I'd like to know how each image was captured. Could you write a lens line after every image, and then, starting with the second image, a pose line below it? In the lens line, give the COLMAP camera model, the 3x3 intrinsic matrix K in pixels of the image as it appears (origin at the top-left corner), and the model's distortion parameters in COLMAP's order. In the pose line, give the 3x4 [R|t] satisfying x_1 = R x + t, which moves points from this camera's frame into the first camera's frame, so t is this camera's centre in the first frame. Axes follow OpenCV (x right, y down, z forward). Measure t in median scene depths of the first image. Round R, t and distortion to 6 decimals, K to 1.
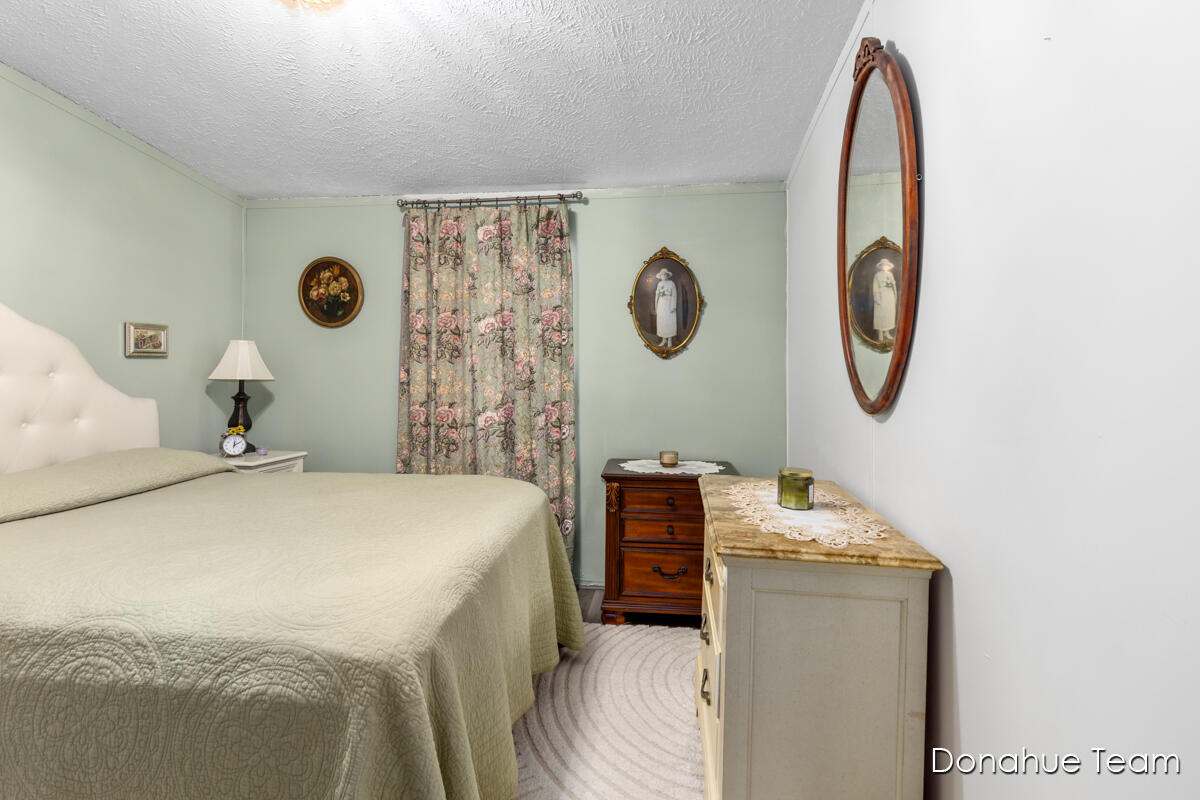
lens RADIAL K [[550.1, 0, 593.4], [0, 550.1, 381.8], [0, 0, 1]] dist [0.004174, -0.000240]
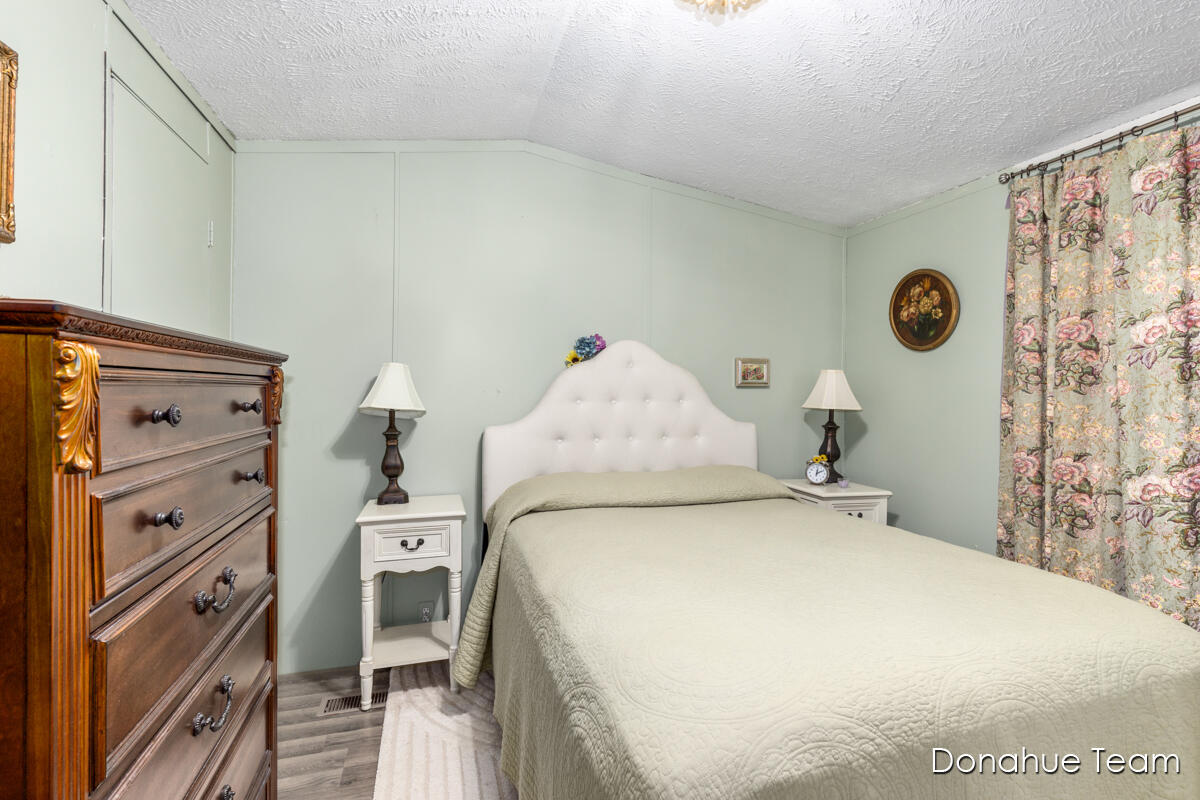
lens RADIAL K [[550.1, 0, 601.2], [0, 550.1, 391.2], [0, 0, 1]] dist [0.004174, -0.000240]
pose [[0.428762, 0.000376, -0.903417, 0.092106], [-0.032990, 0.999339, -0.015242, -0.007614], [0.902815, 0.036339, 0.428491, 0.202436]]
